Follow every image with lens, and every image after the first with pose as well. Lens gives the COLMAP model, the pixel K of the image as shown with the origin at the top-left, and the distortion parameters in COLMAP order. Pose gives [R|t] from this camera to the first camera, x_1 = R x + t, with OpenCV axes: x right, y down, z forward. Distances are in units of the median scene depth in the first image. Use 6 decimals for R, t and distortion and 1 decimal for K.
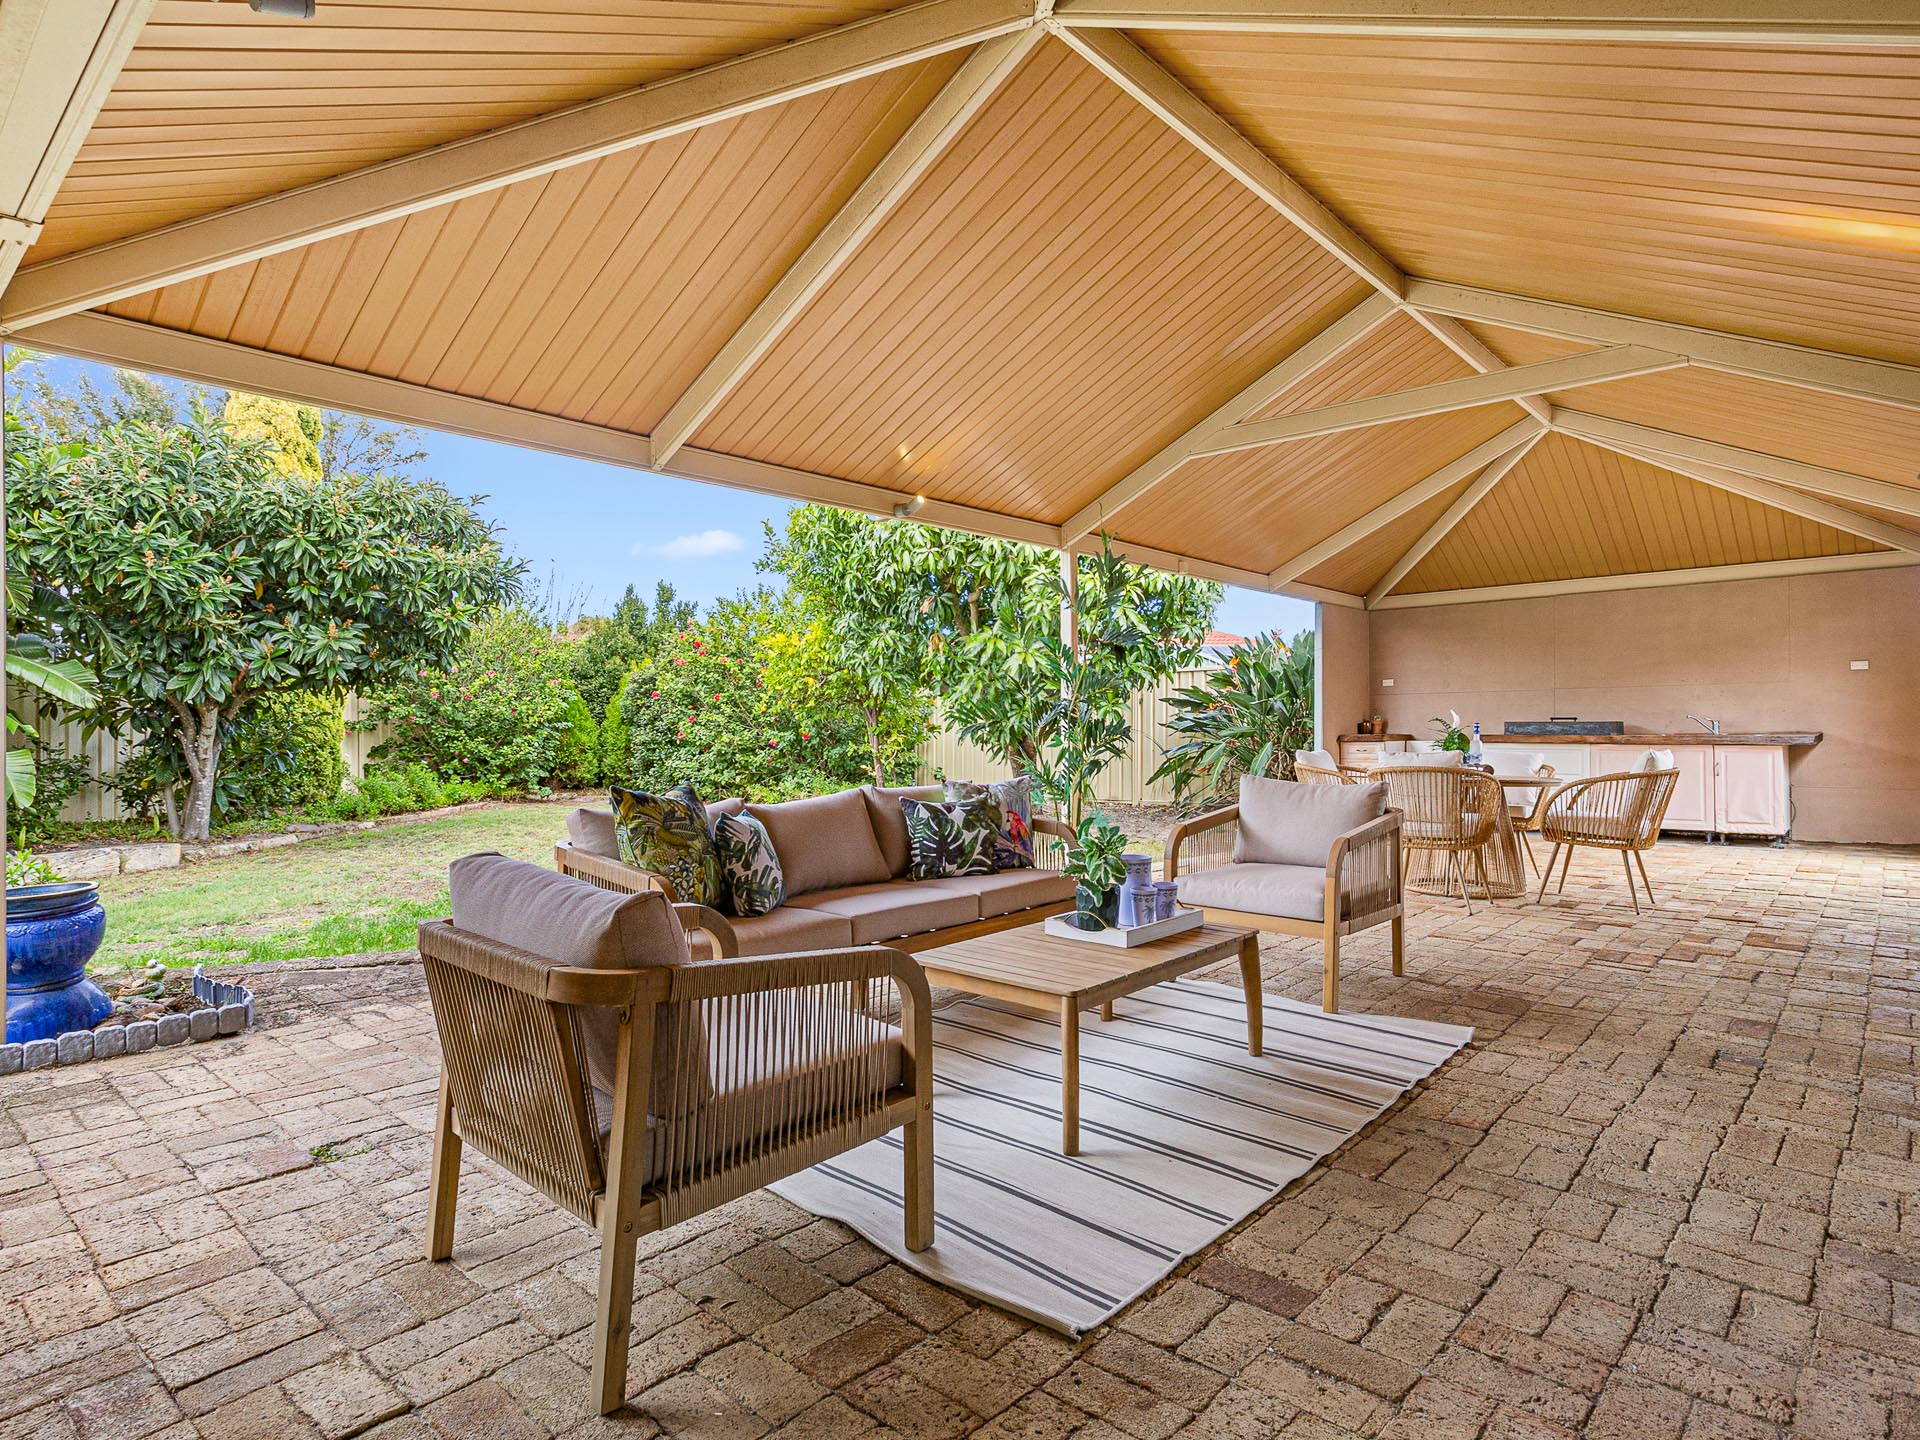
lens RADIAL K [[1057.3, 0, 965.3], [0, 1057.3, 708.4], [0, 0, 1]] dist [0.004697, 0.002727]
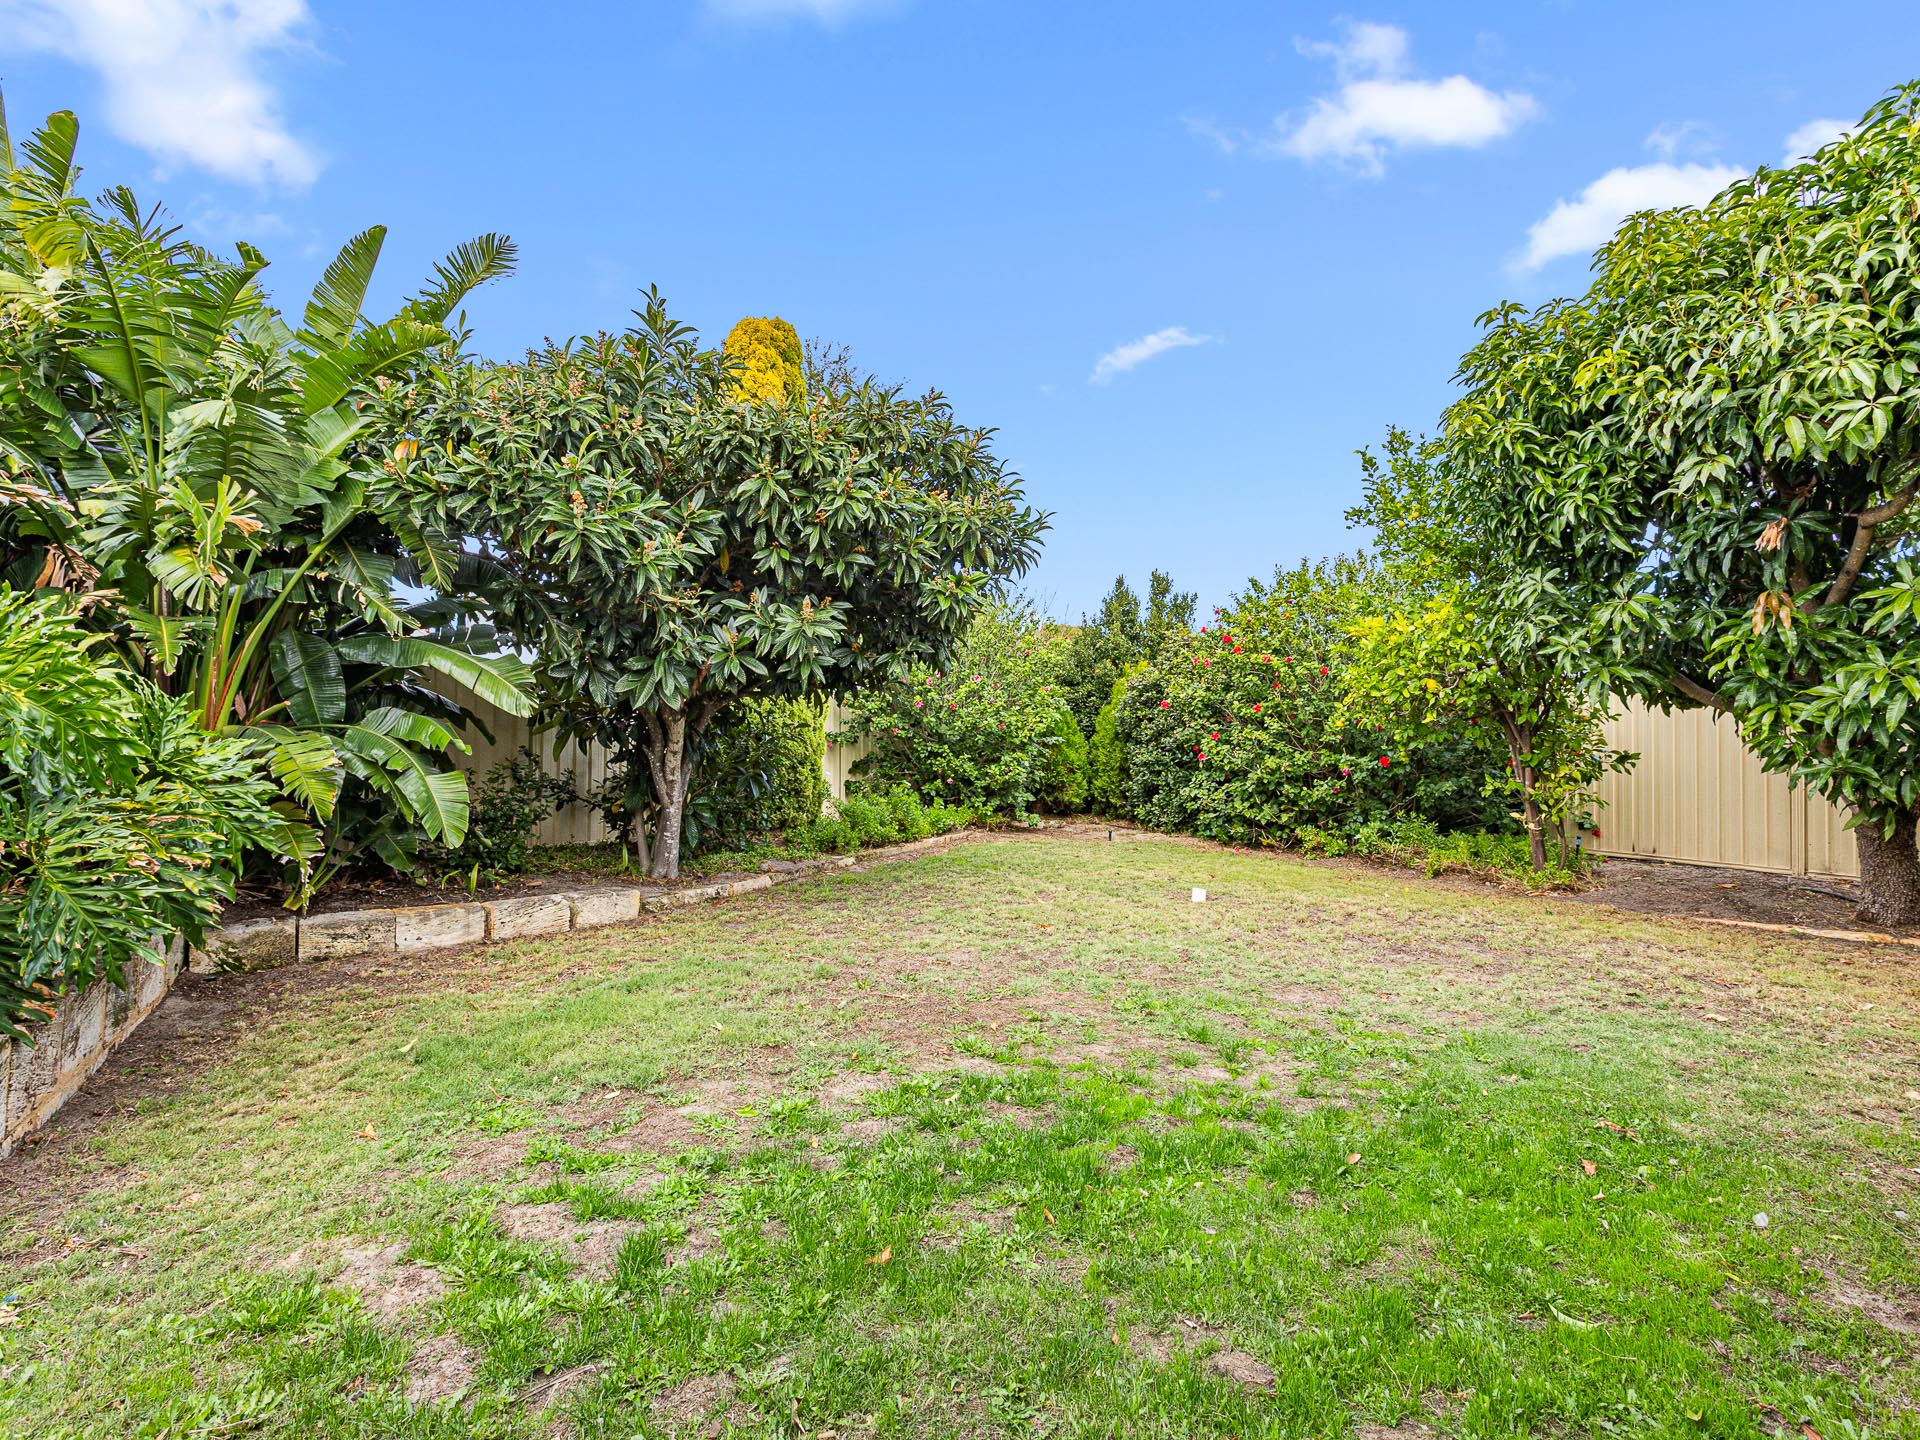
lens RADIAL K [[1057.3, 0, 965.3], [0, 1057.3, 708.4], [0, 0, 1]] dist [0.004697, 0.002727]
pose [[0.918994, 0.004694, -0.394243, -0.193901], [-0.009046, 0.999917, -0.009179, -0.001929], [0.394168, 0.012002, 0.918960, 0.345092]]
